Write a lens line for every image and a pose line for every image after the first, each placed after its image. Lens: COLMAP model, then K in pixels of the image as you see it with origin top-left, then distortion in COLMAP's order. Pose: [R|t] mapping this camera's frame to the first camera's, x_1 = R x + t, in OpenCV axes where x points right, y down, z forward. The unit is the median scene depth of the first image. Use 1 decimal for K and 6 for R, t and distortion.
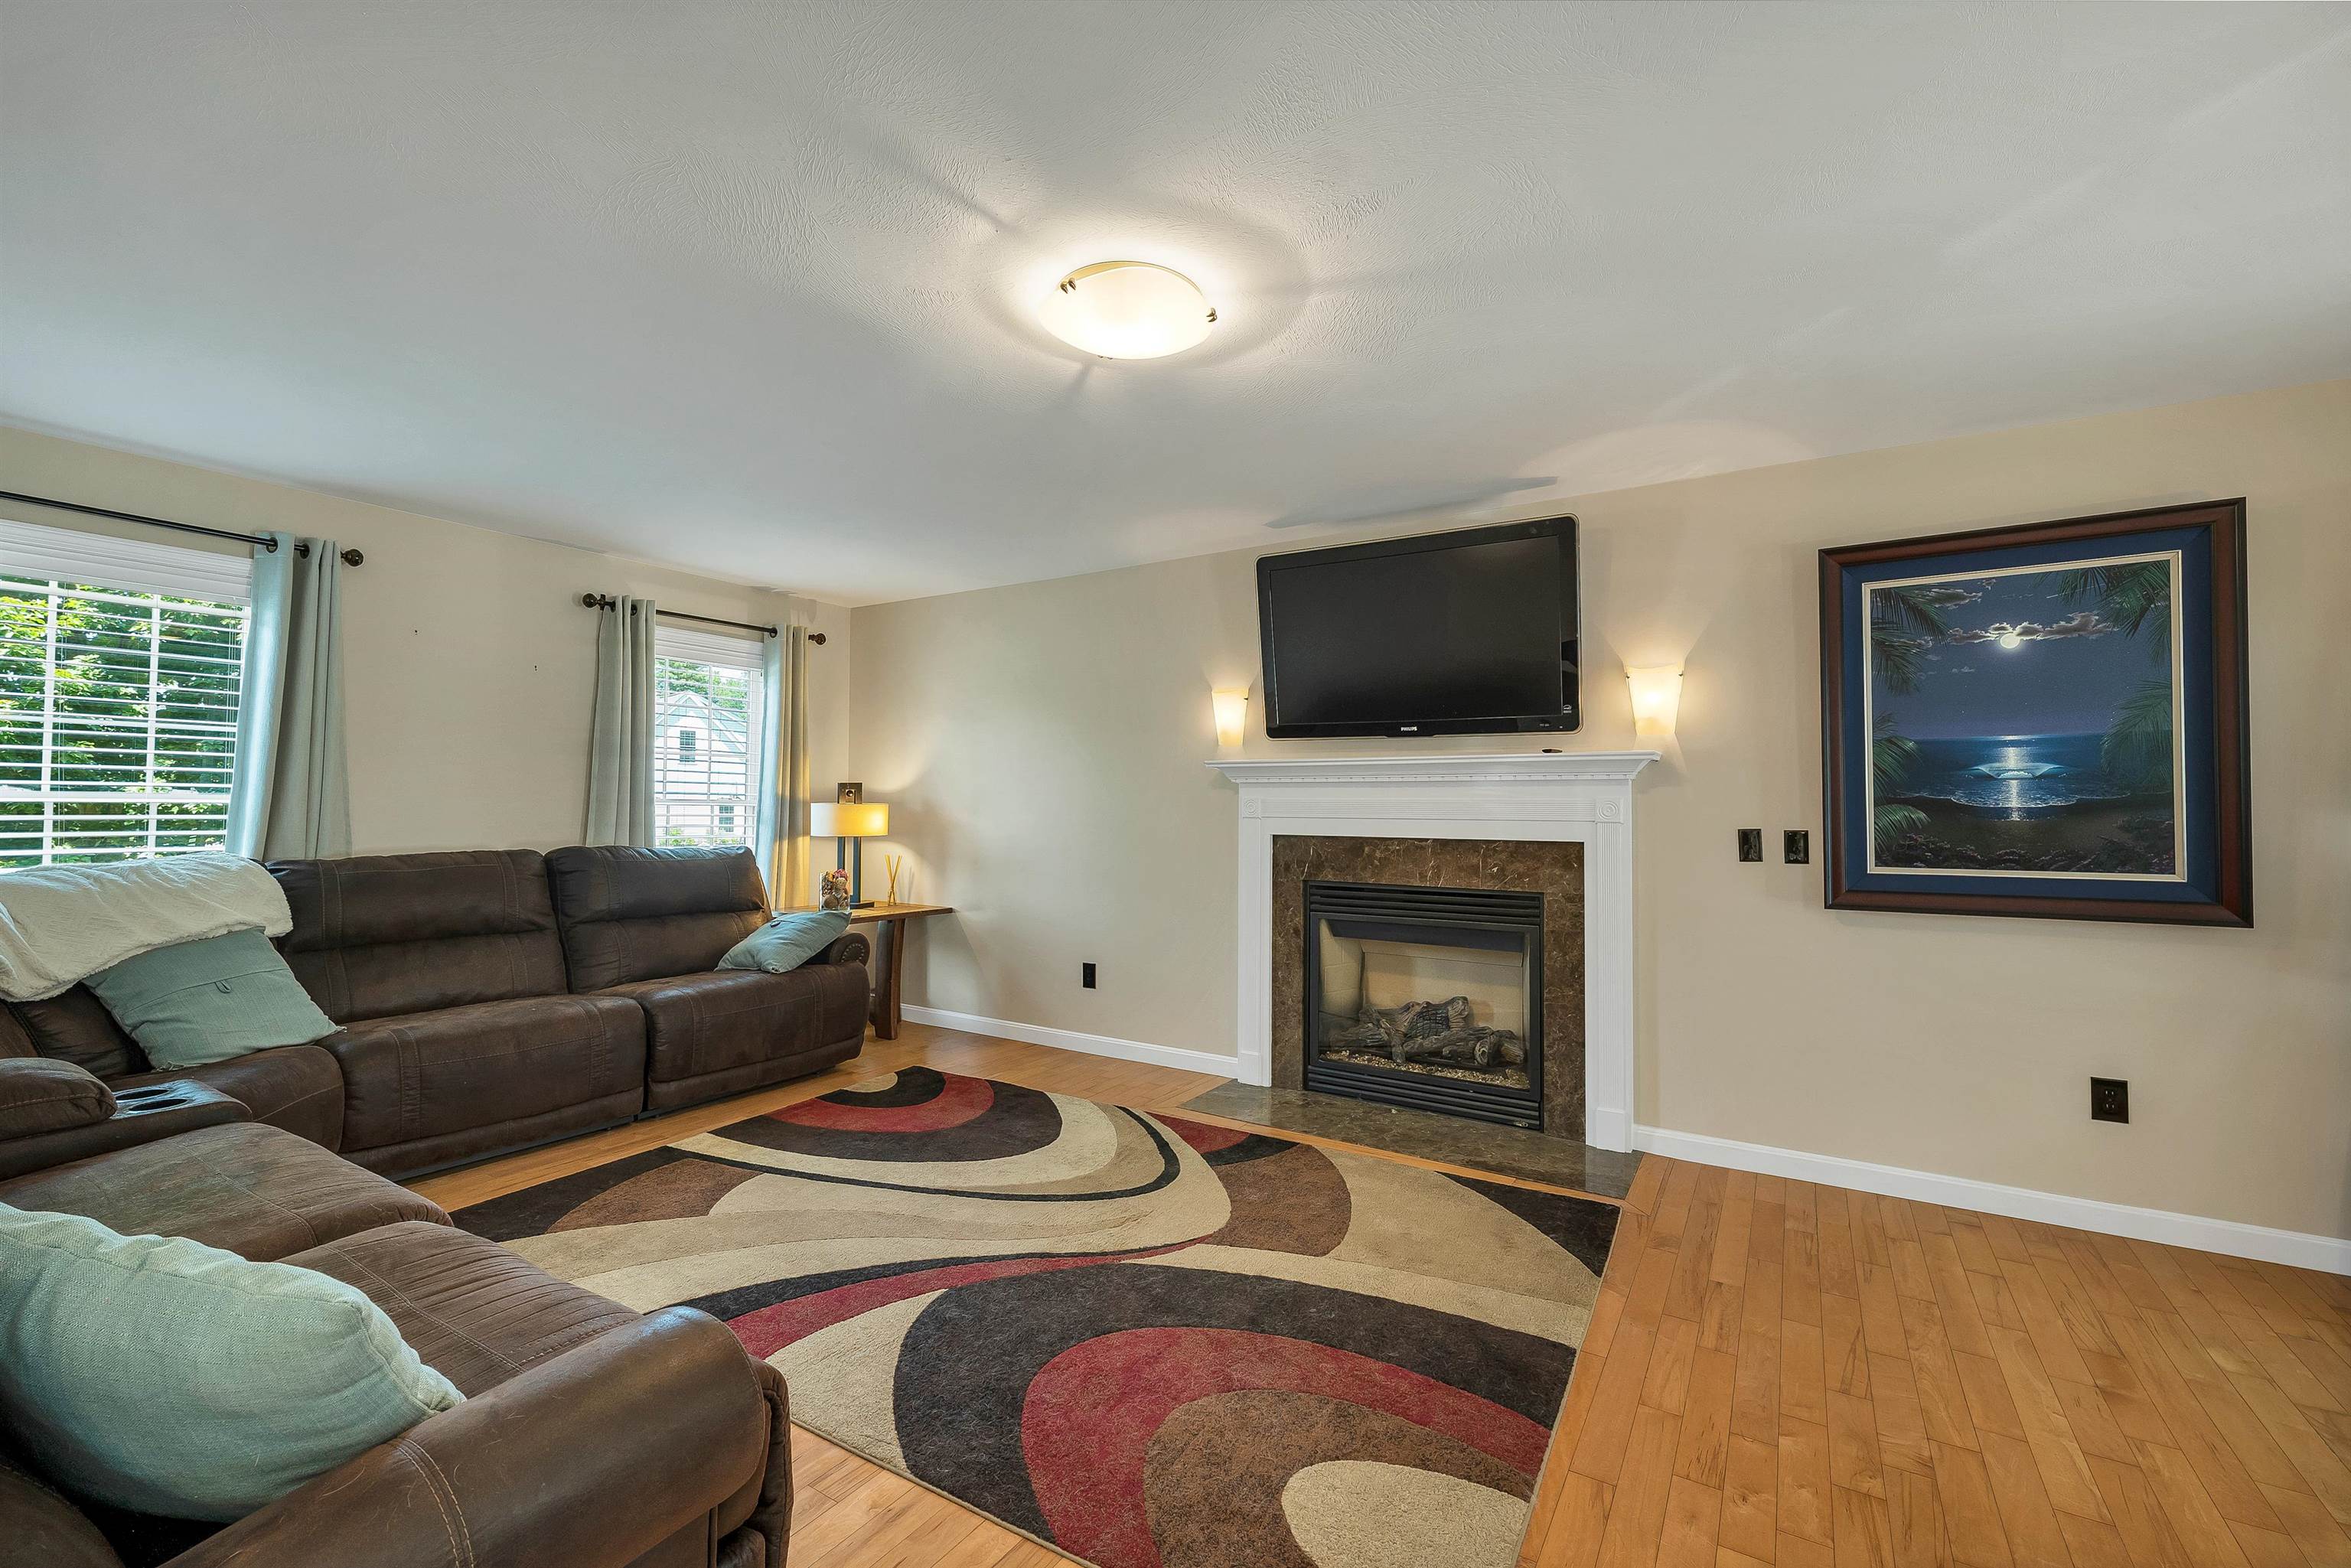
lens RADIAL K [[1006.0, 0, 1128.1], [0, 1006.0, 781.0], [0, 0, 1]] dist [-0.000286, -0.000182]
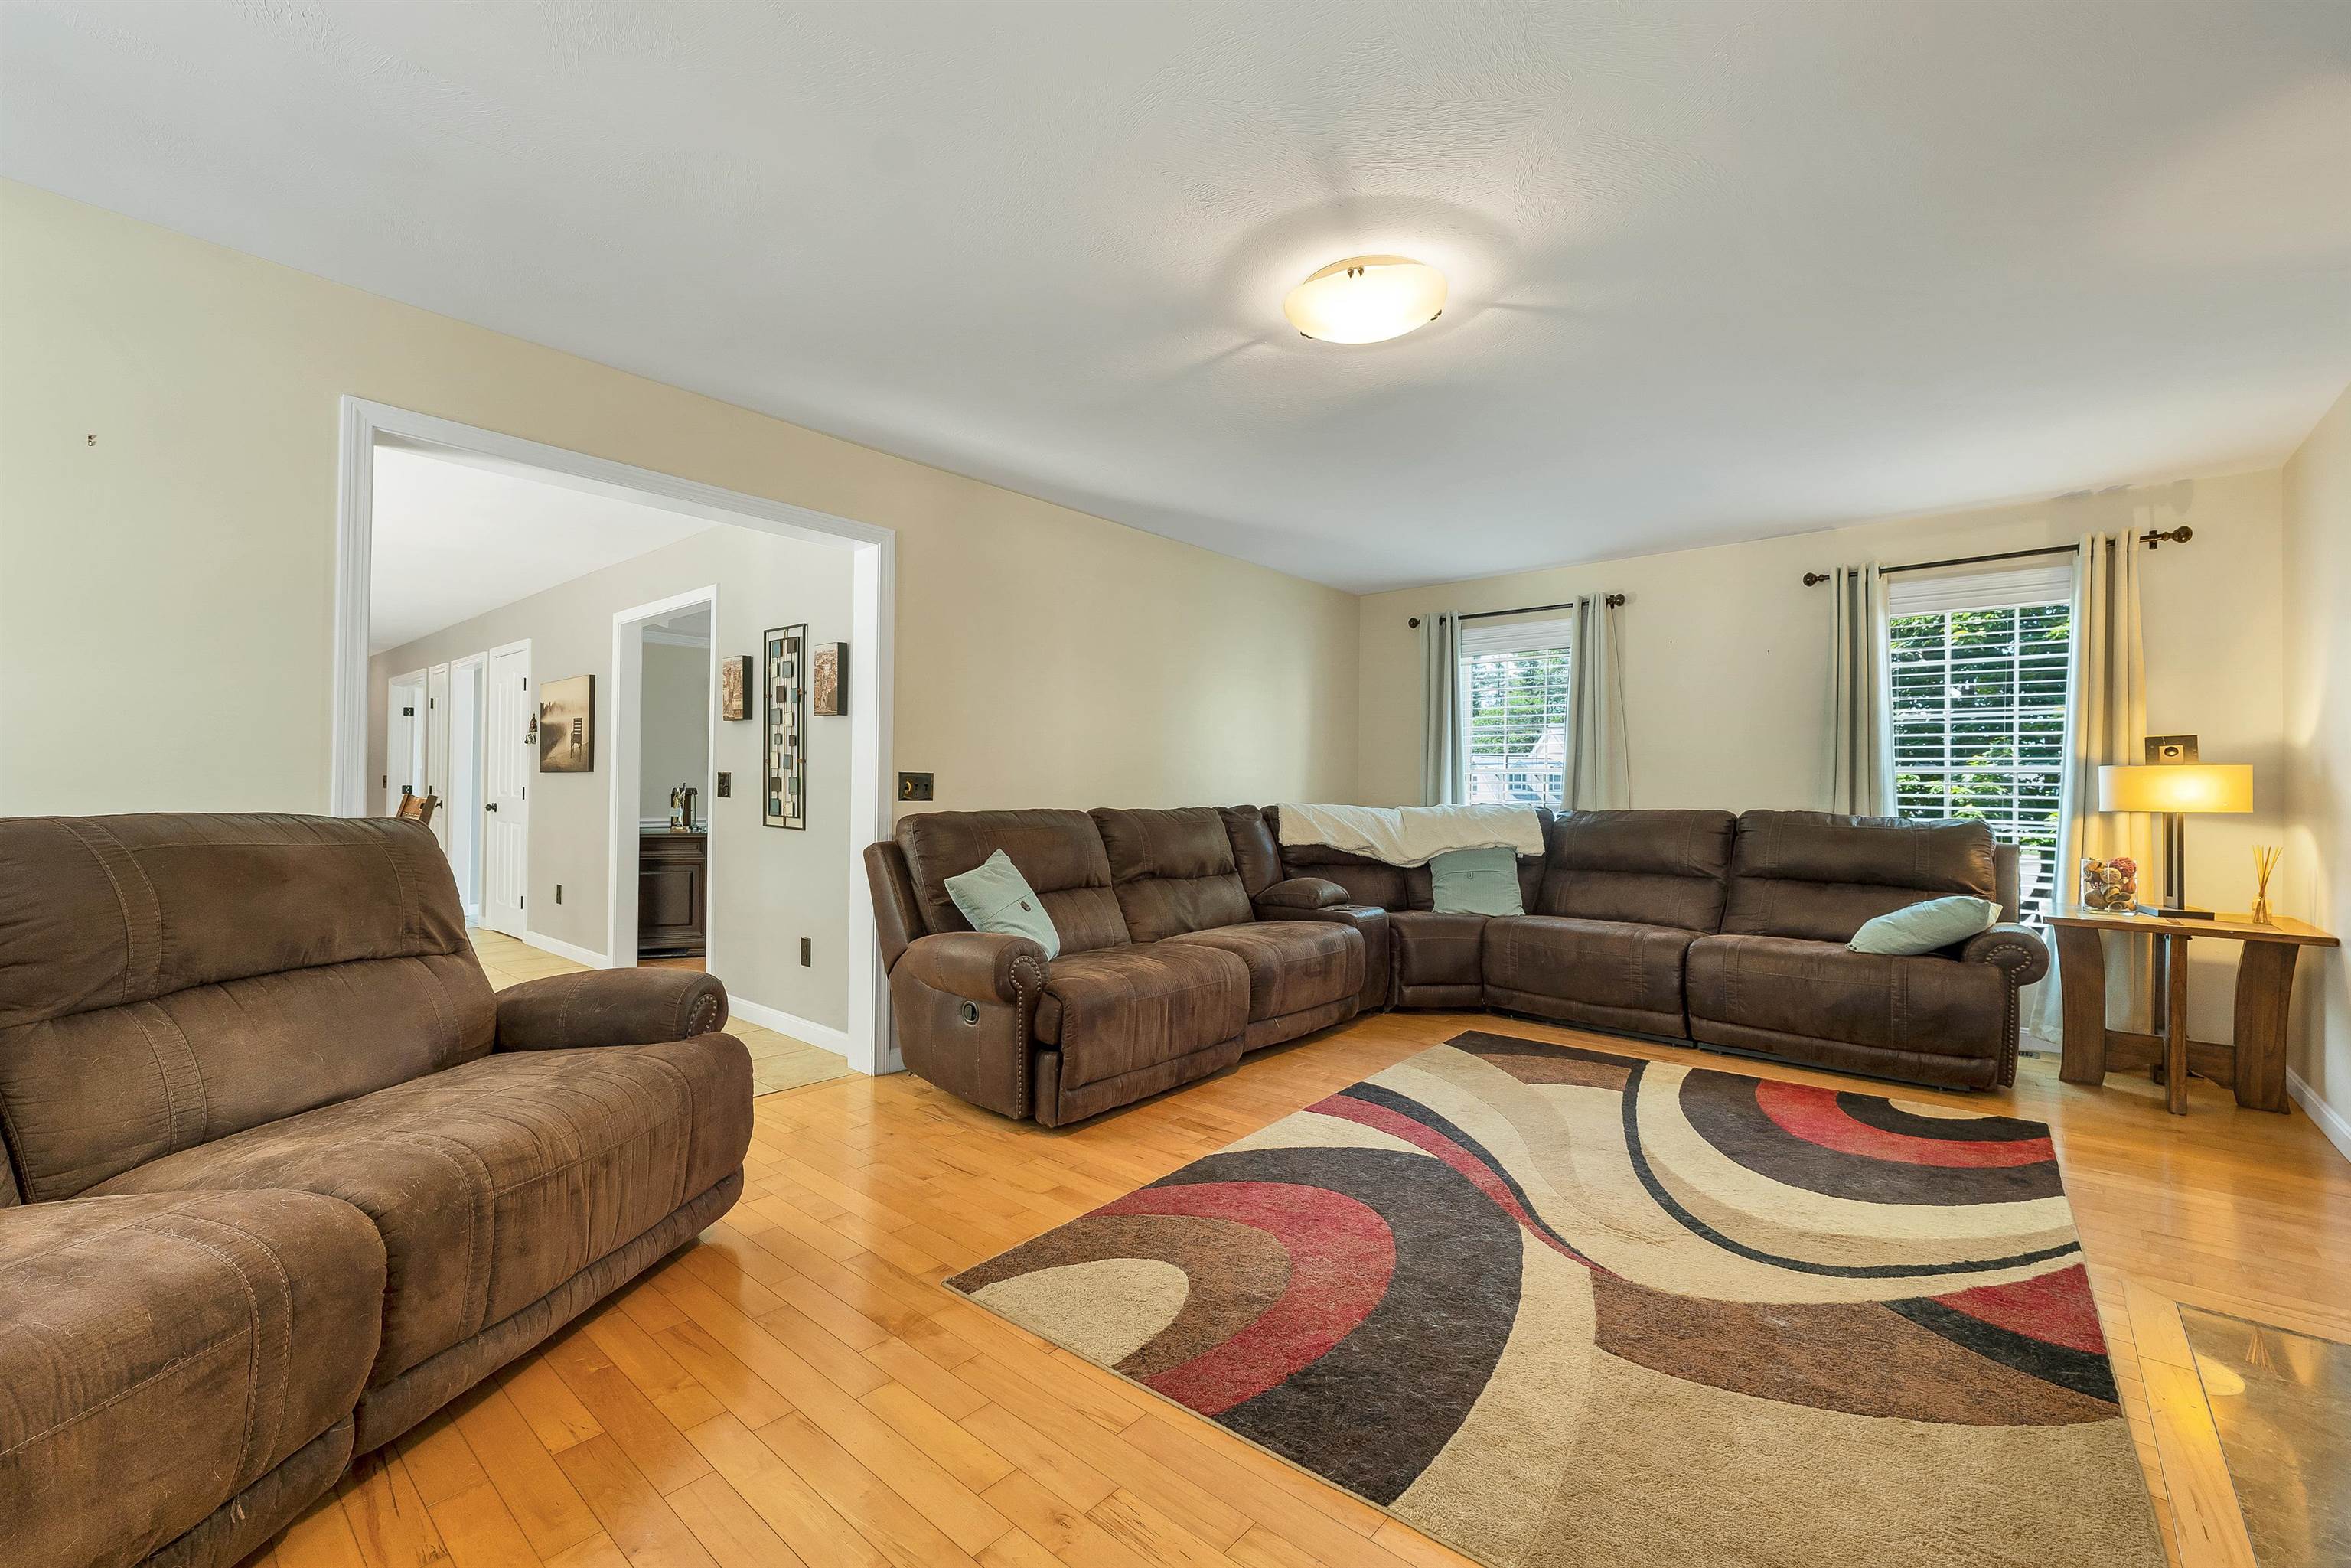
lens RADIAL K [[955.0, 0, 1175.5], [0, 955.0, 784.0], [0, 0, 1]] dist [0.008460, -0.000022]
pose [[-0.127667, -0.014901, -0.991705, 0.599612], [0.011984, 0.999791, -0.016565, 0.048023], [0.991745, -0.013999, -0.127462, 0.513044]]
